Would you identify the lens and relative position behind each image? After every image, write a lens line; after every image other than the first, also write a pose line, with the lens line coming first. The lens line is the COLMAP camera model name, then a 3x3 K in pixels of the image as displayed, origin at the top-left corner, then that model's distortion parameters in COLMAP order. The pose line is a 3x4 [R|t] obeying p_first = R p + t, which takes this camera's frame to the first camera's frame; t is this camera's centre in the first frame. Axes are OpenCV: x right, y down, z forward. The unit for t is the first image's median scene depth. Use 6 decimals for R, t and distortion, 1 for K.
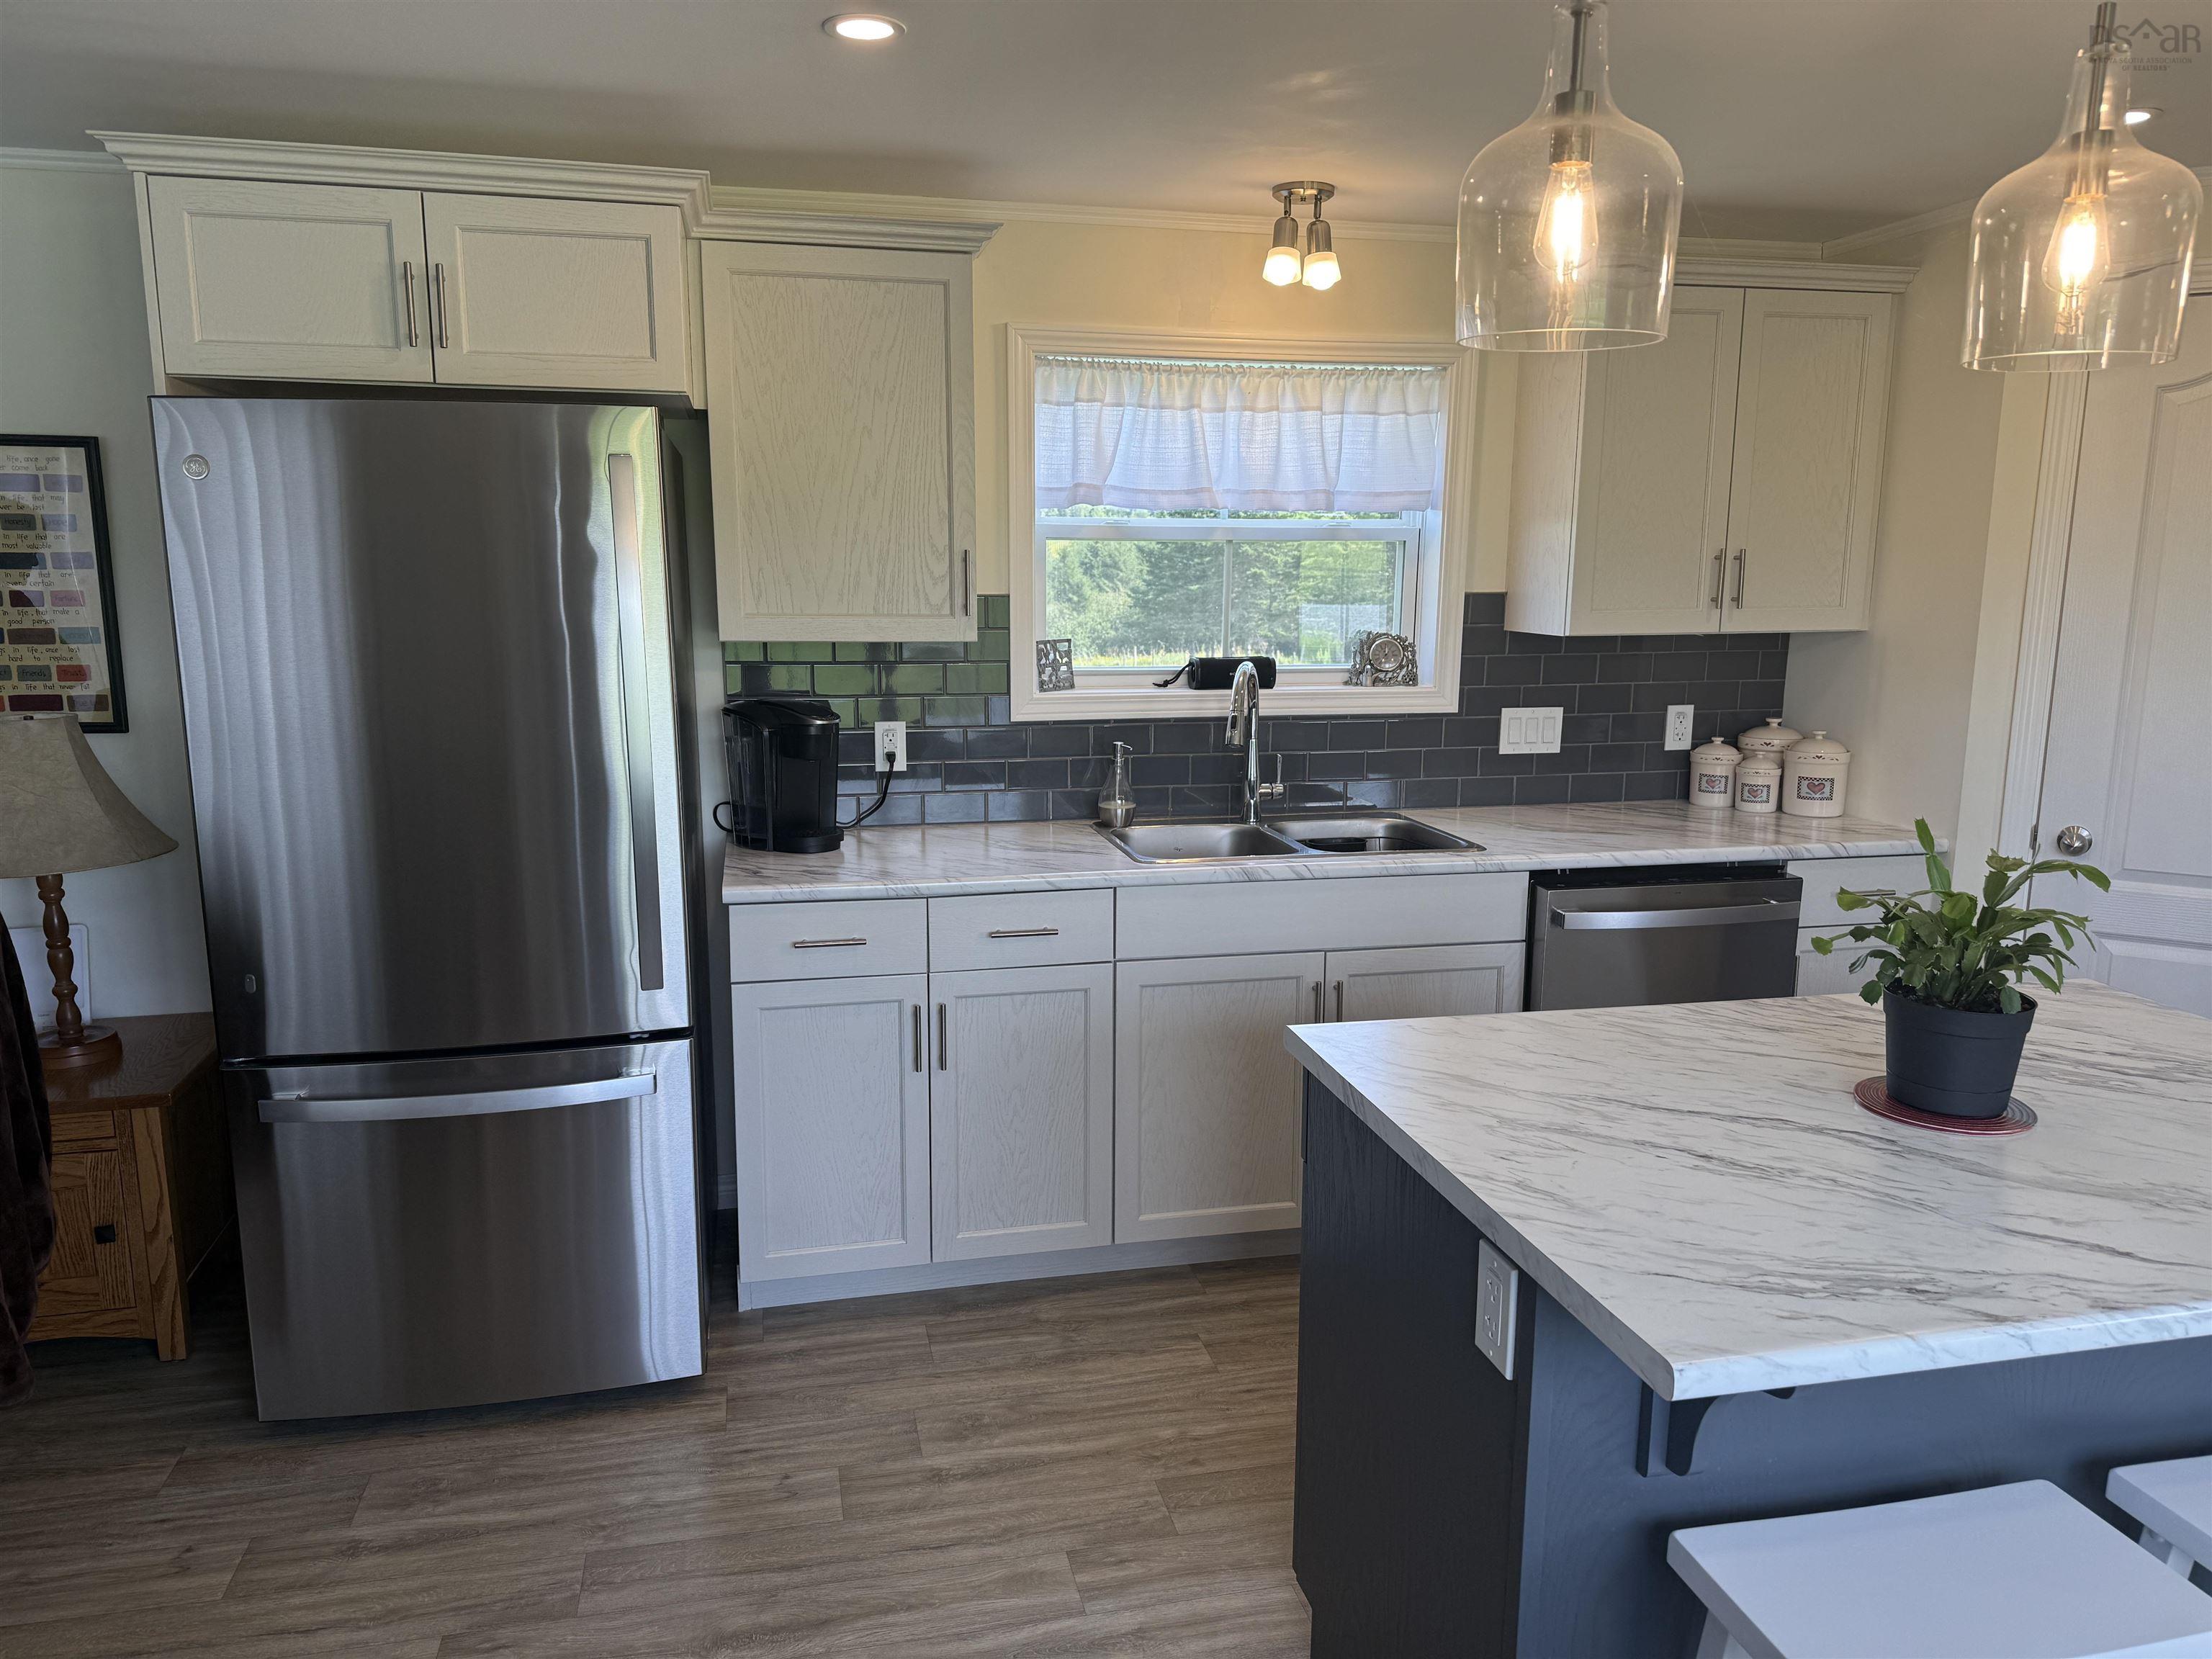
lens RADIAL K [[1540.1, 0, 1110.7], [0, 1540.1, 836.0], [0, 0, 1]] dist [0.049474, -0.061723]
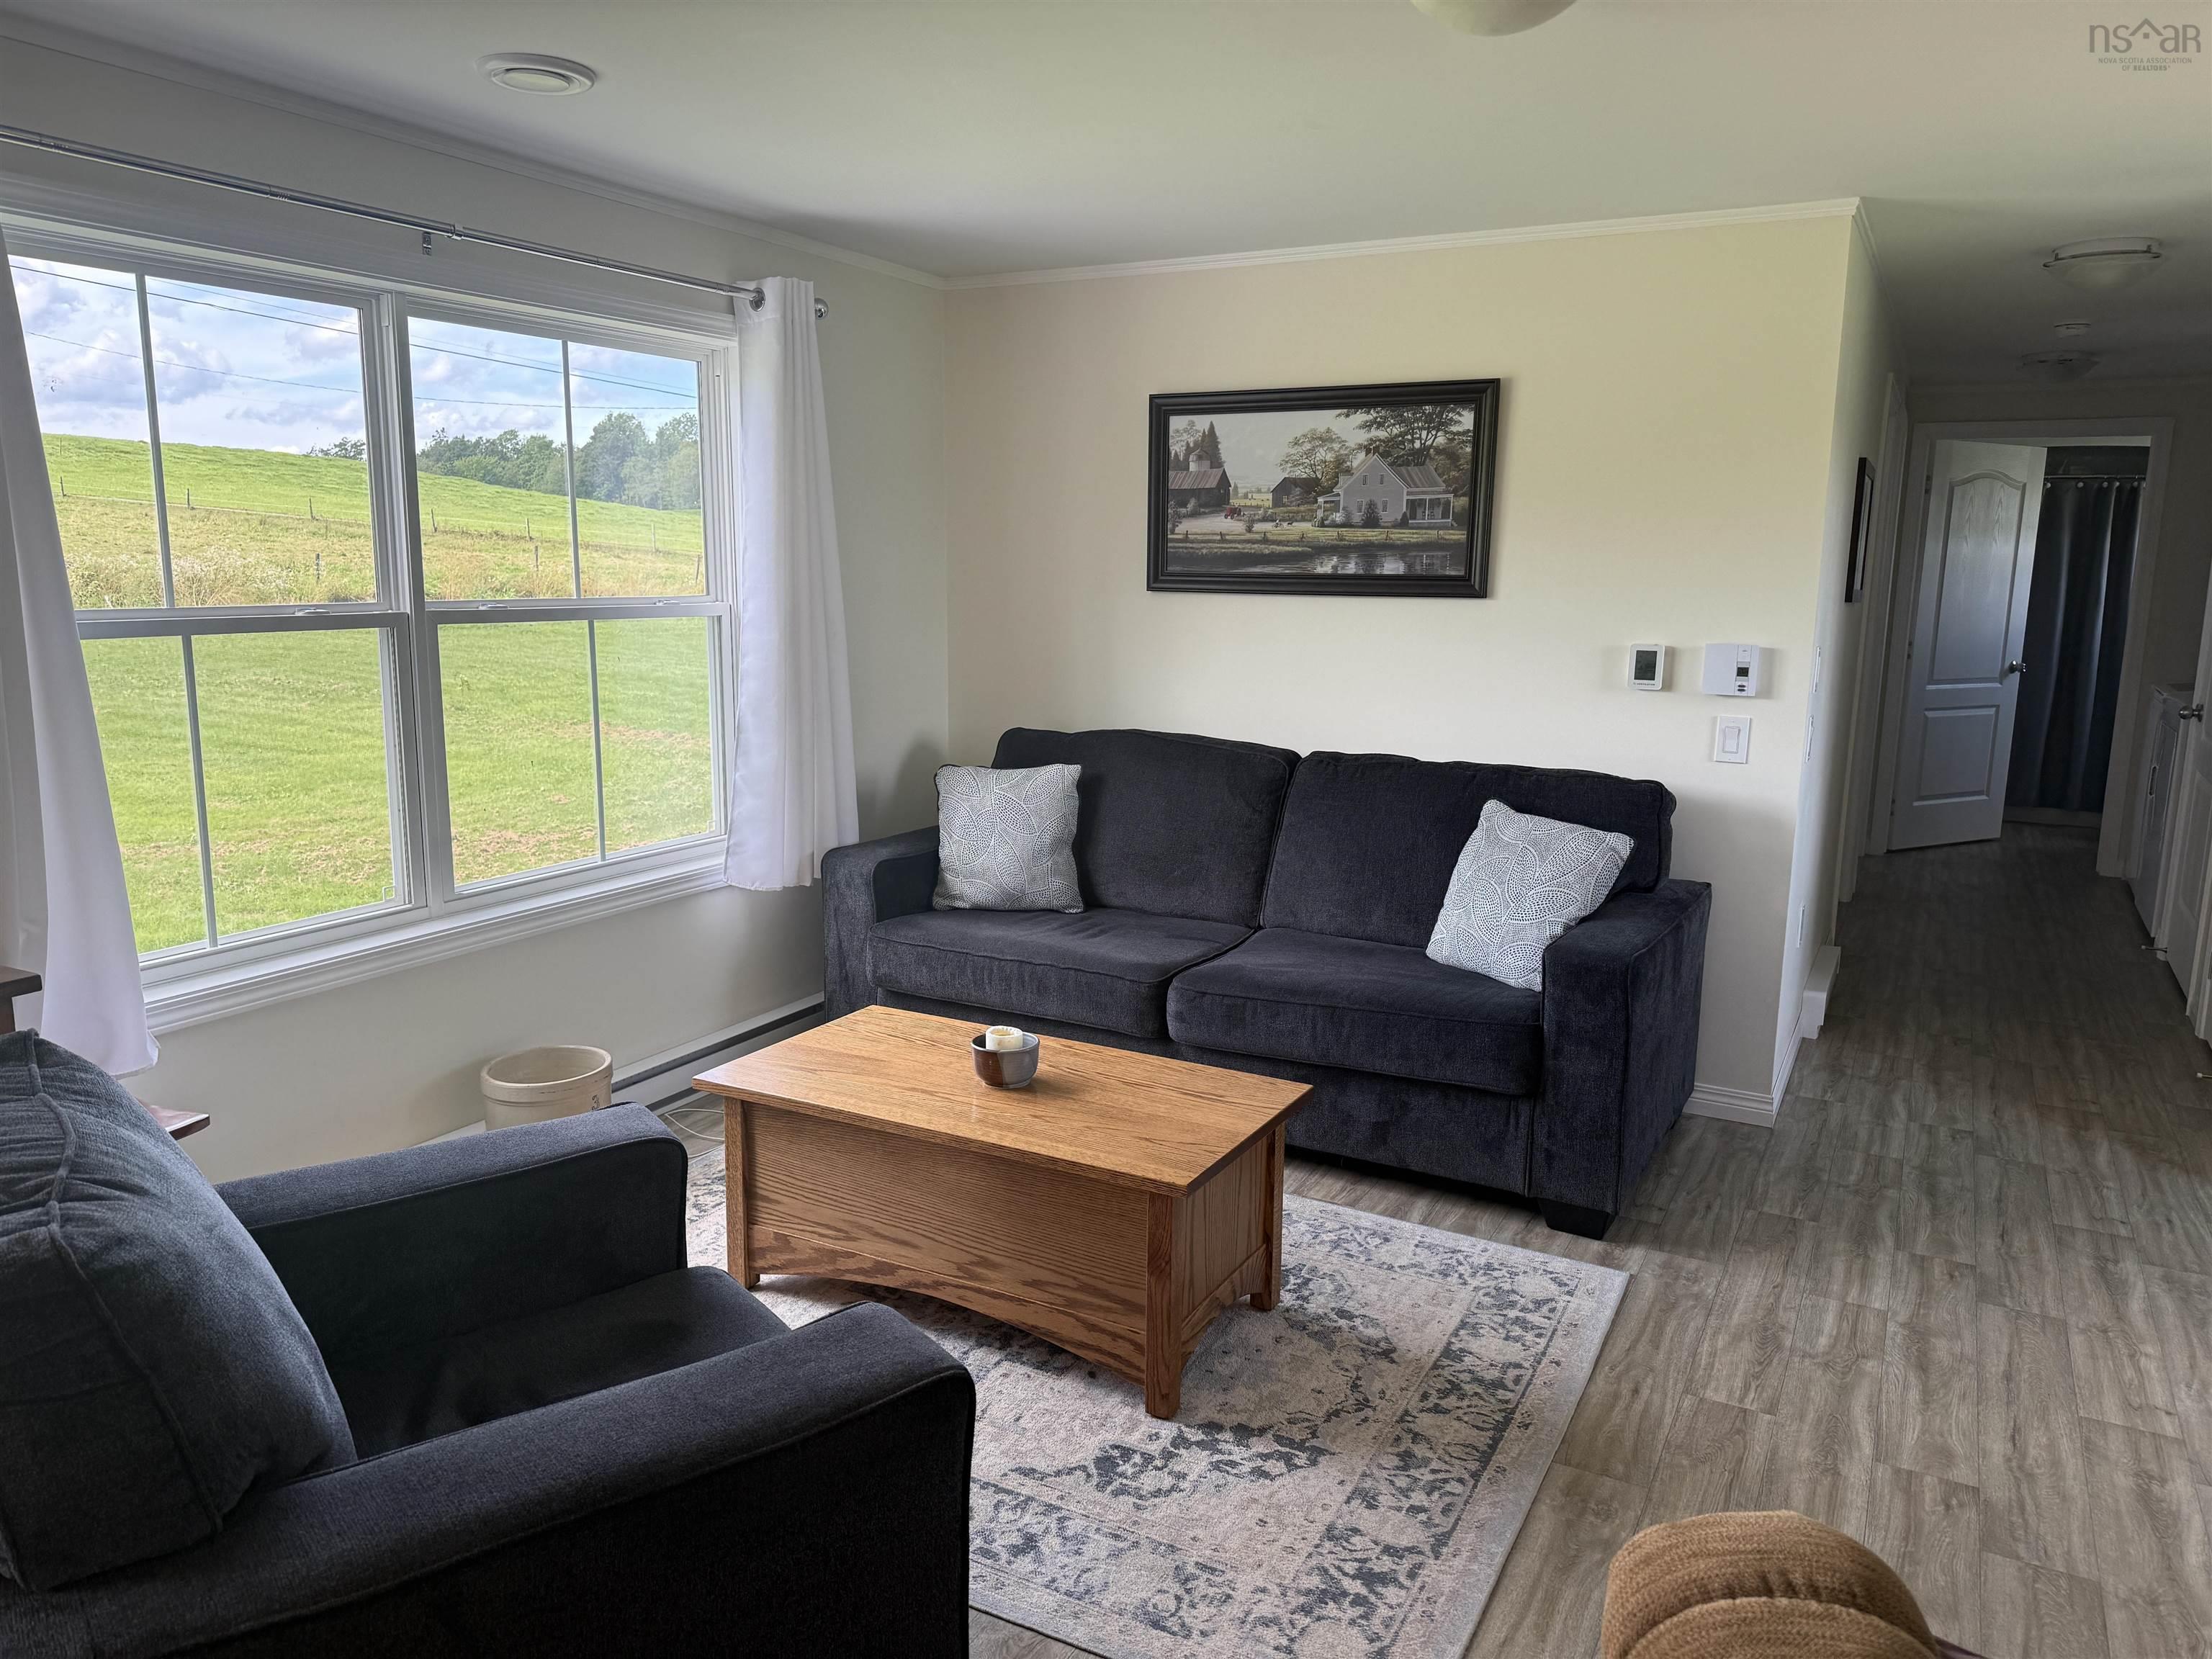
lens RADIAL K [[1540.1, 0, 1103.7], [0, 1540.1, 830.8], [0, 0, 1]] dist [0.049474, -0.061723]
pose [[-0.658404, 0.121209, -0.742841, 1.328869], [-0.141046, 0.949594, 0.279958, -0.162265], [0.739331, 0.289101, -0.608121, 1.062735]]
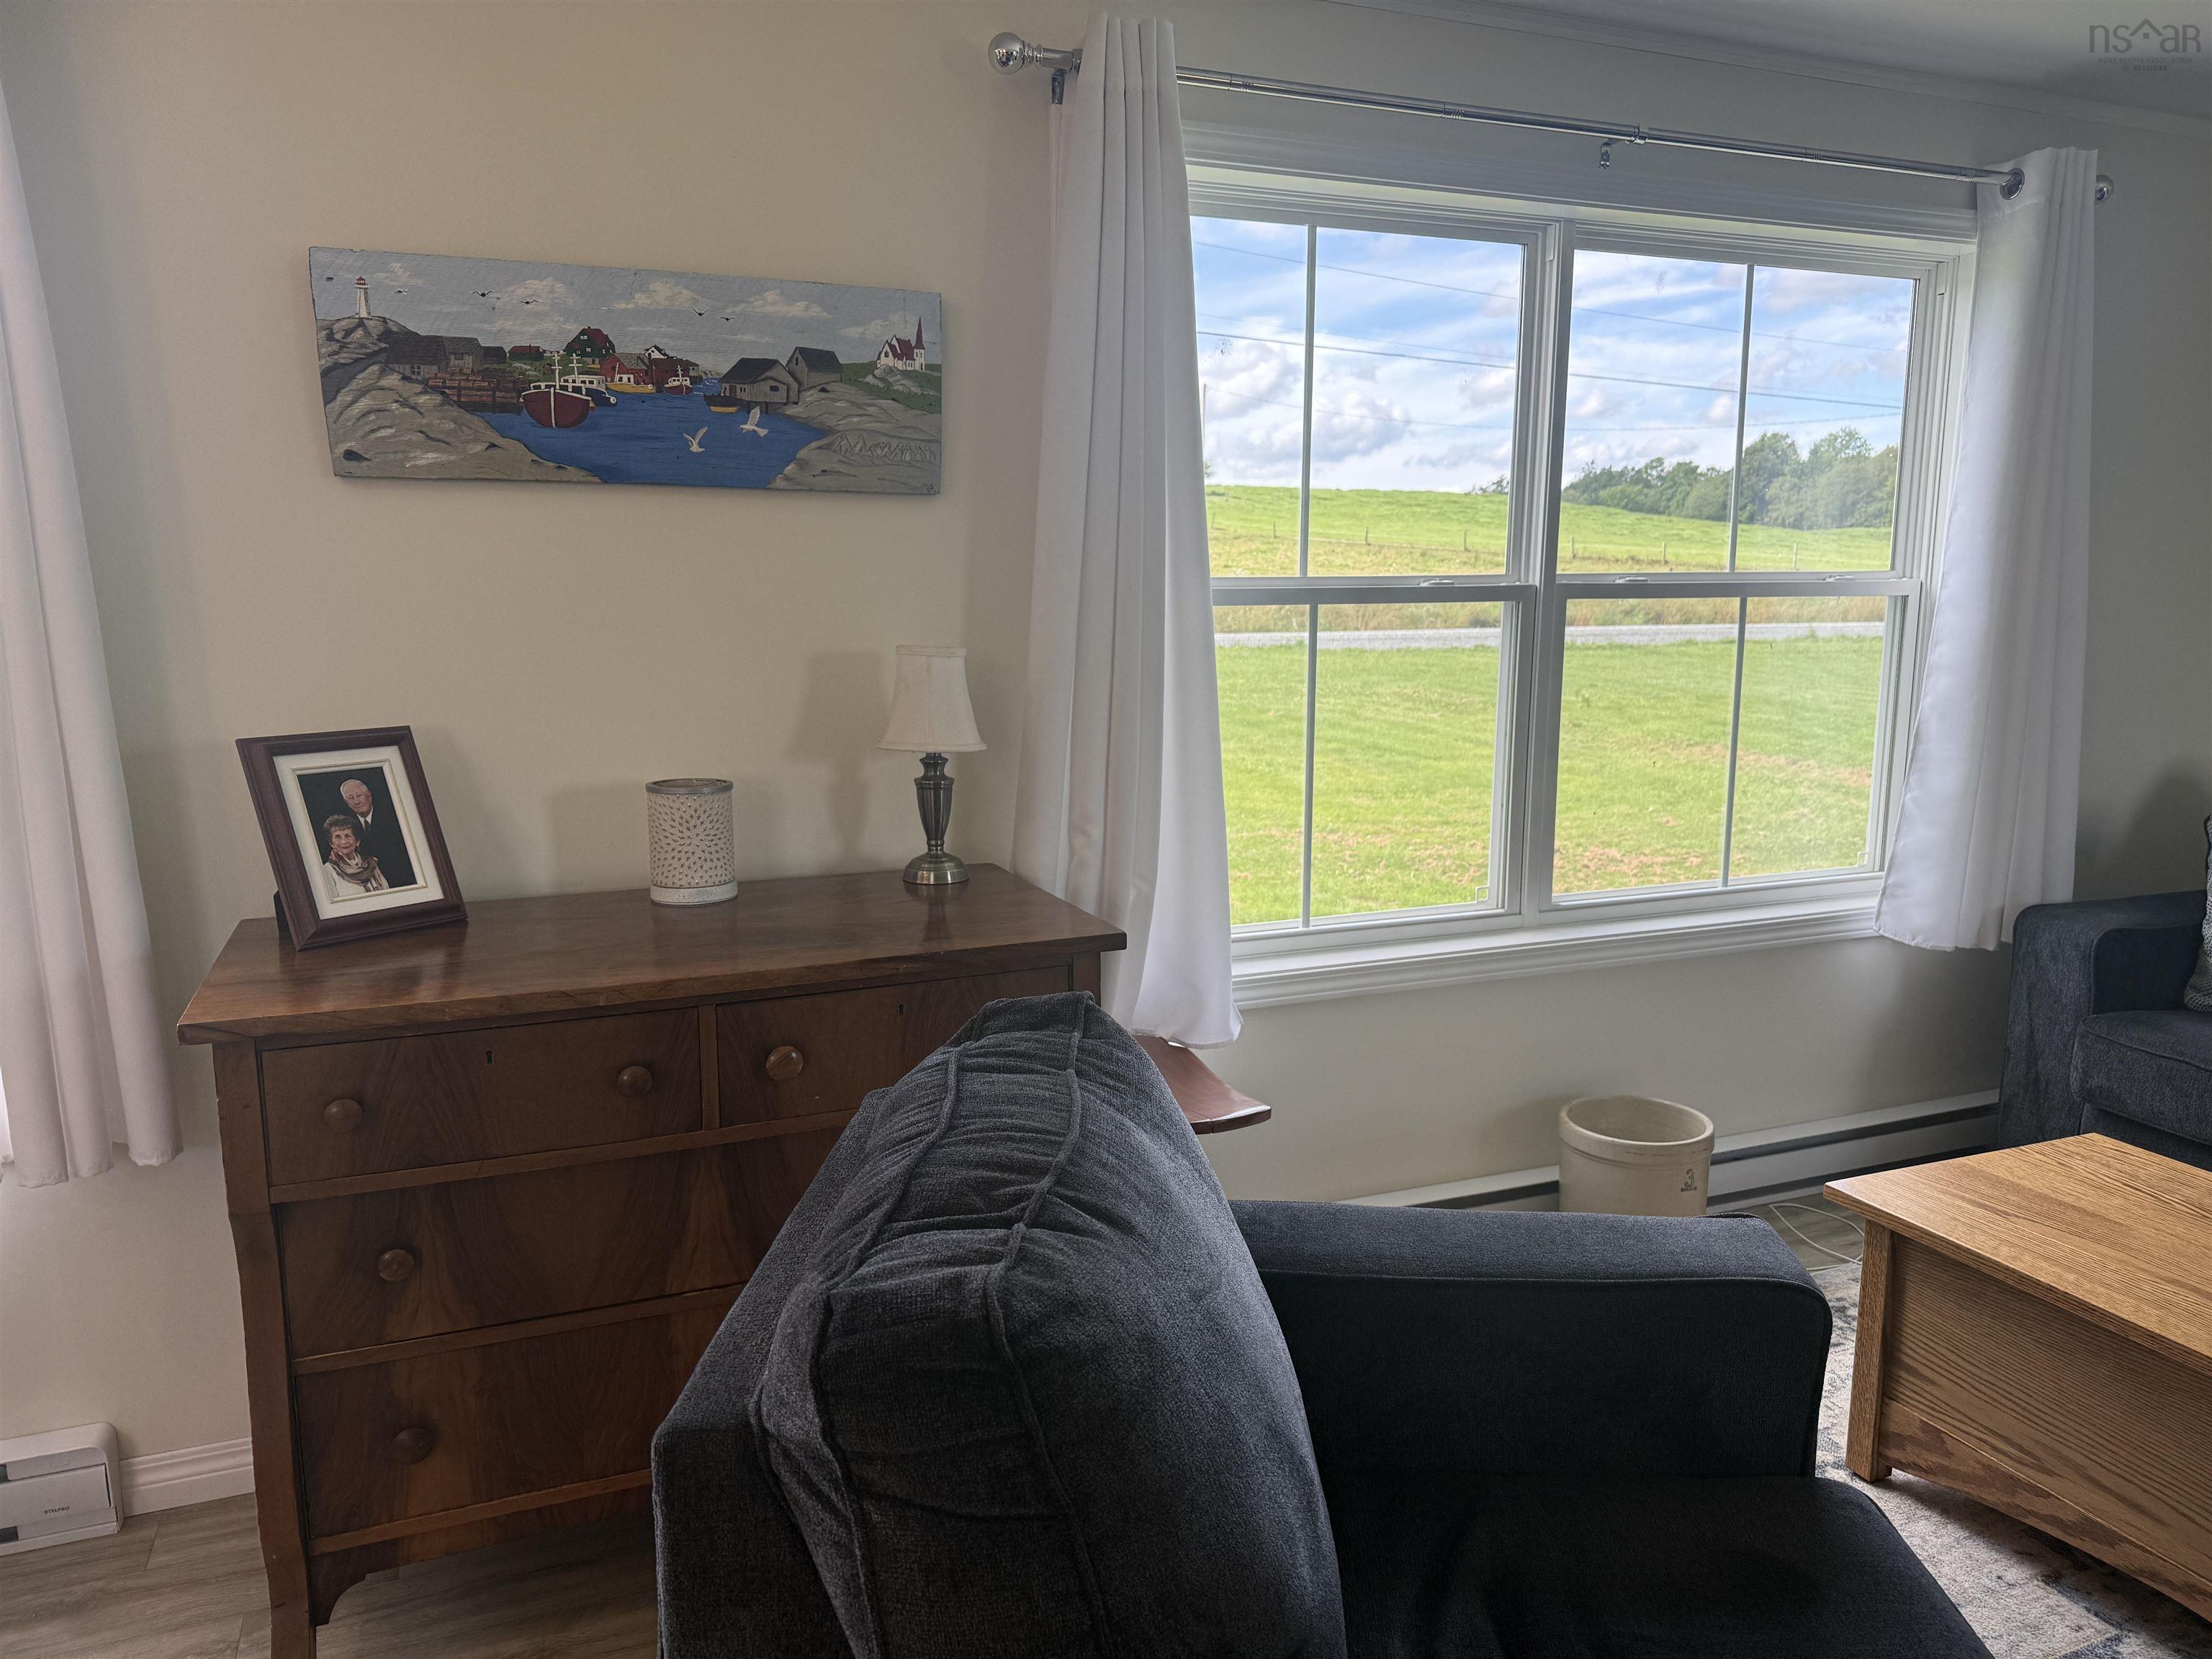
lens RADIAL K [[1540.1, 0, 1109.0], [0, 1540.1, 831.9], [0, 0, 1]] dist [0.049474, -0.061723]
pose [[-0.986358, 0.023326, -0.162952, 1.229383], [-0.031324, 0.945226, 0.324911, -0.077757], [0.161605, 0.325583, -0.931601, 0.868212]]
